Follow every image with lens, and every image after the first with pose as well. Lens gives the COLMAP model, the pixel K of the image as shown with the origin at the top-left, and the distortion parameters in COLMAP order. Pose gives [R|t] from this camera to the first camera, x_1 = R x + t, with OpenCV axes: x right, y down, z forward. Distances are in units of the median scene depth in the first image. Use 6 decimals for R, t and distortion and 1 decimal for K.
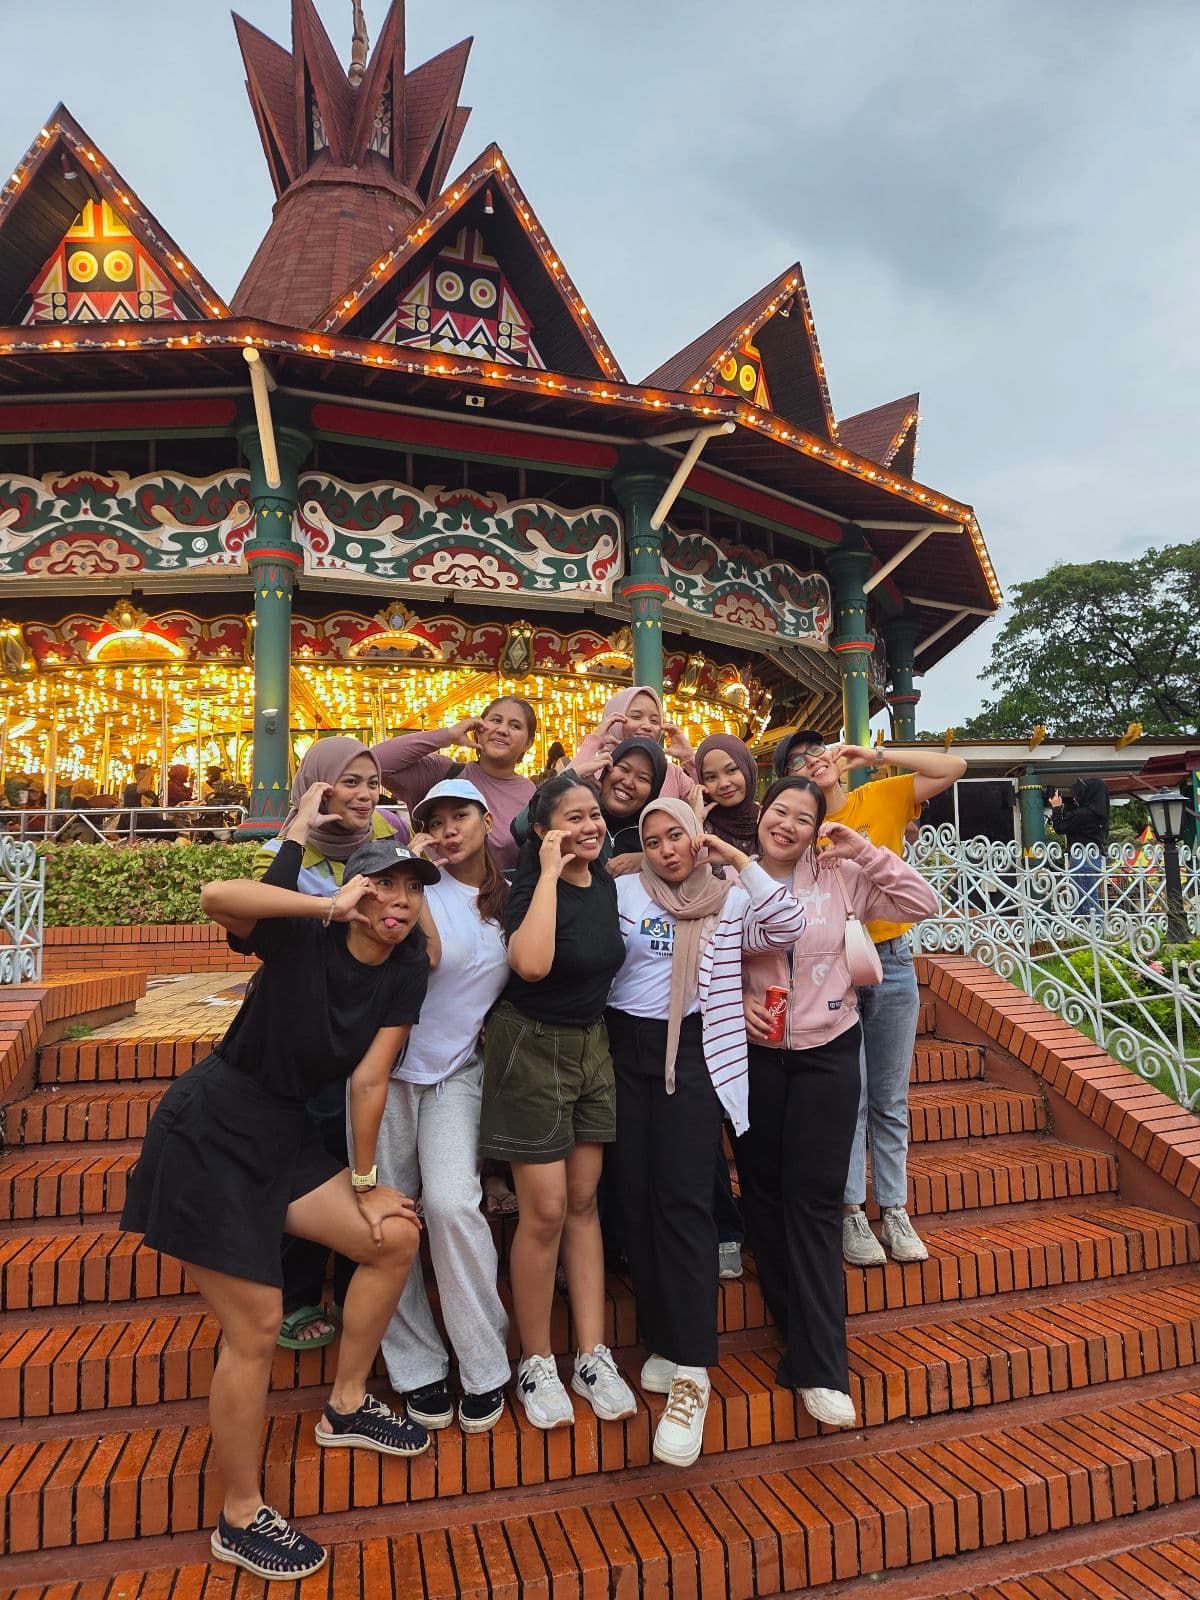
lens RADIAL K [[1164.8, 0, 632.6], [0, 1164.8, 804.1], [0, 0, 1]] dist [0.069186, -0.068929]
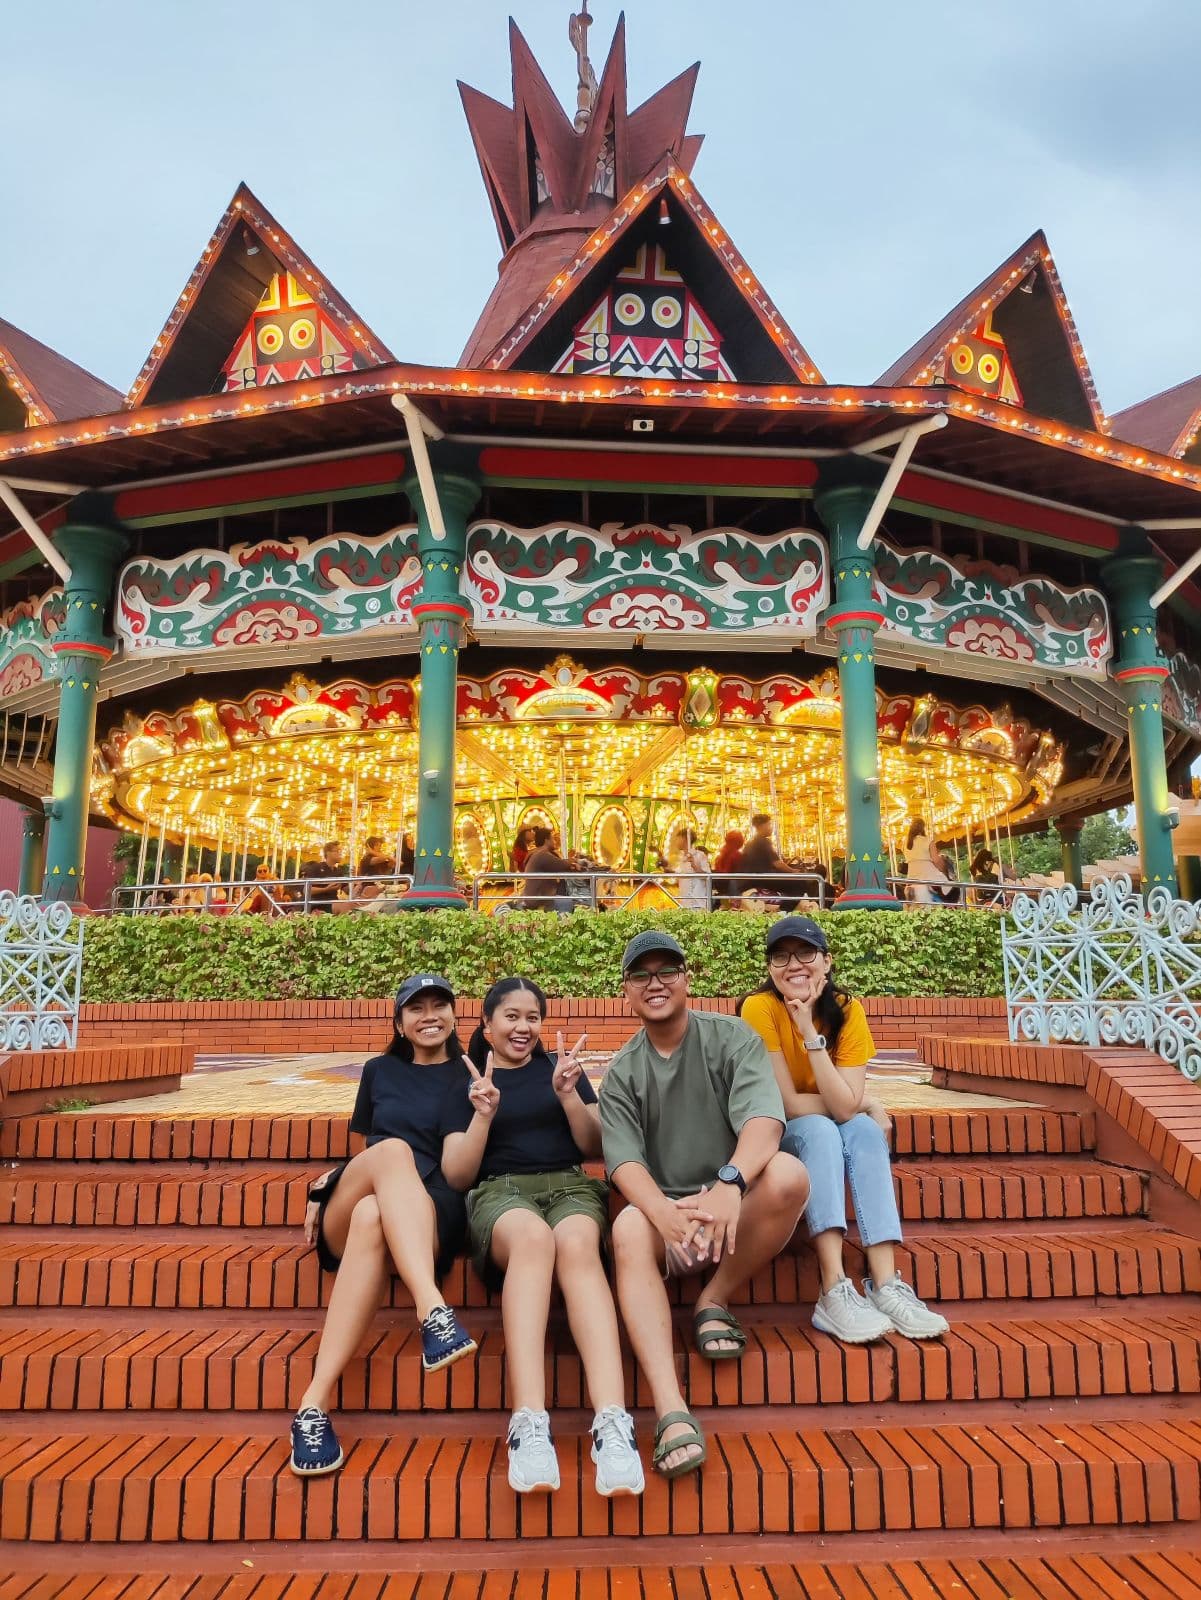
lens RADIAL K [[1262.4, 0, 625.4], [0, 1262.4, 804.2], [0, 0, 1]] dist [0.092226, -0.110679]
pose [[0.960974, -0.030034, -0.275002, 0.110043], [0.011993, 0.997677, -0.067055, 0.014513], [0.276377, 0.061140, 0.959103, 0.067737]]
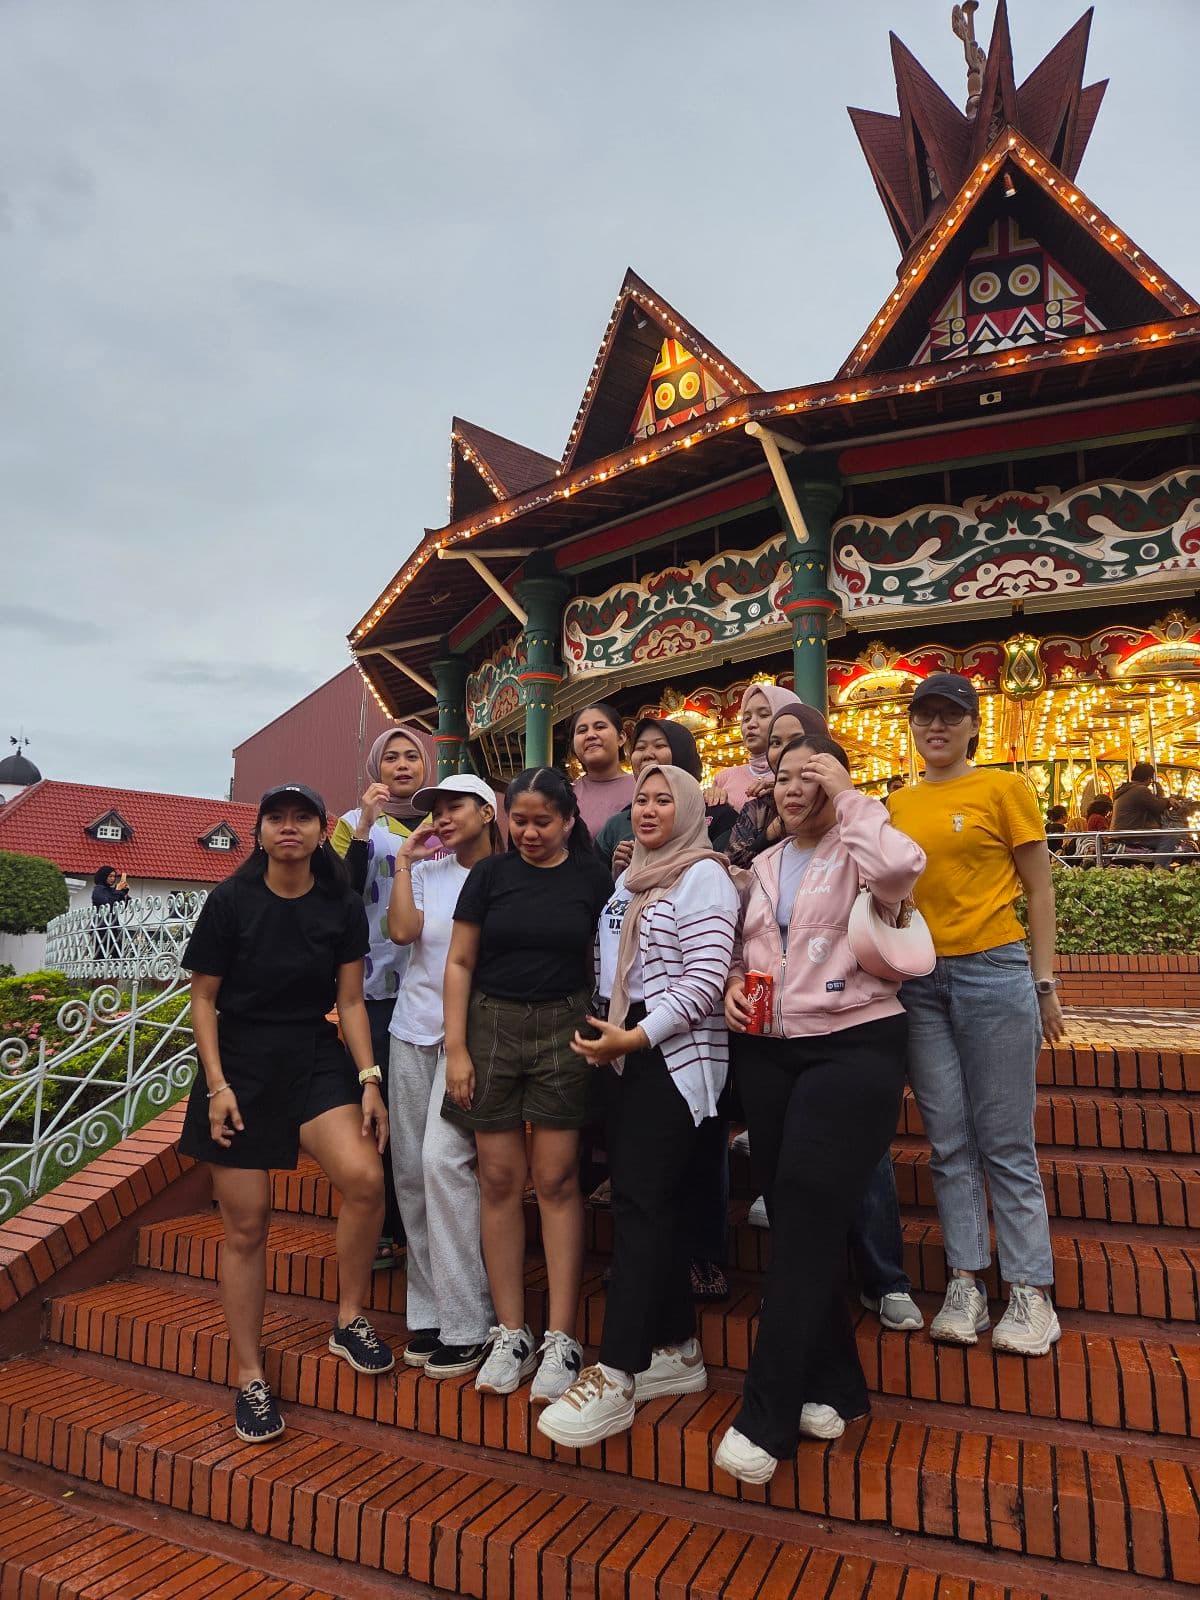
lens RADIAL K [[1164.8, 0, 553.5], [0, 1164.8, 800.7], [0, 0, 1]] dist [0.069186, -0.068929]
pose [[0.723782, -0.082353, -0.685097, 0.221565], [0.044302, 0.996350, -0.072964, 0.027007], [0.688605, 0.022459, 0.724789, 0.085747]]
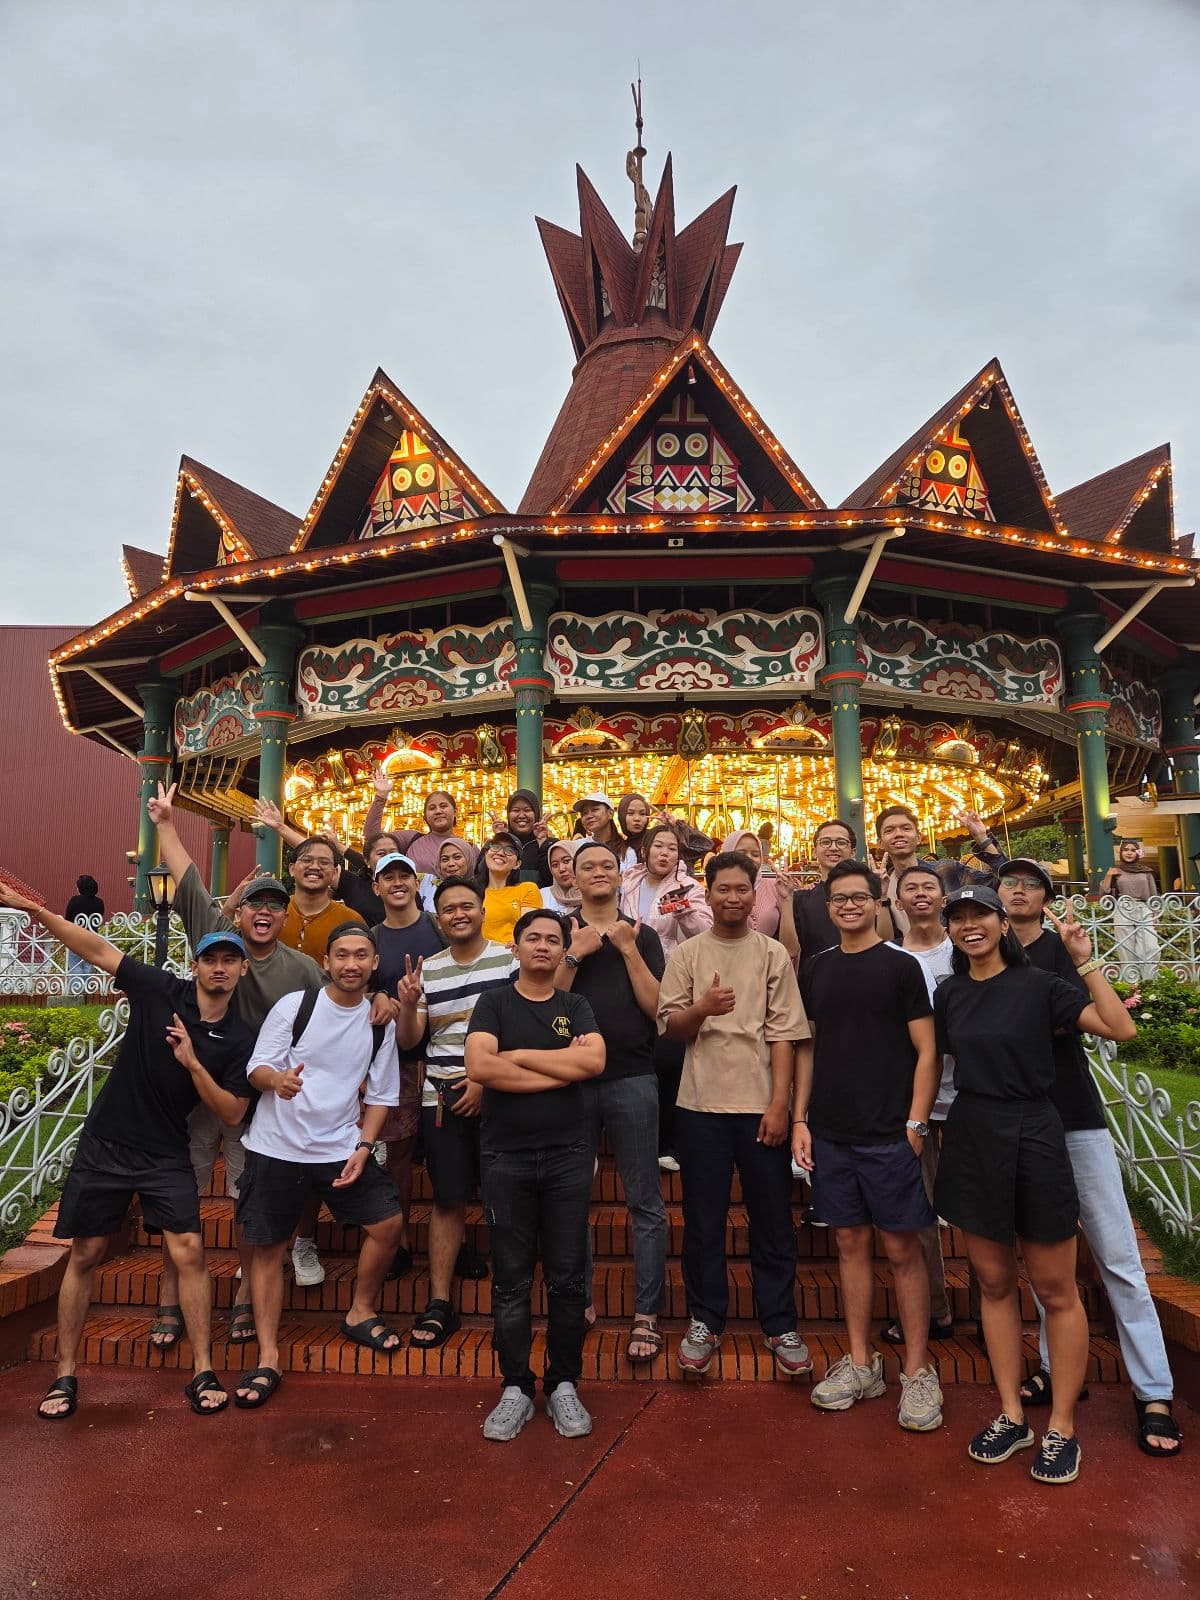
lens RADIAL K [[1262.4, 0, 570.1], [0, 1262.4, 818.8], [0, 0, 1]] dist [0.092226, -0.110679]
pose [[0.921391, -0.041874, -0.386375, 0.254569], [0.025933, 0.998587, -0.046380, 0.003973], [0.387771, 0.032714, 0.921175, -0.246564]]
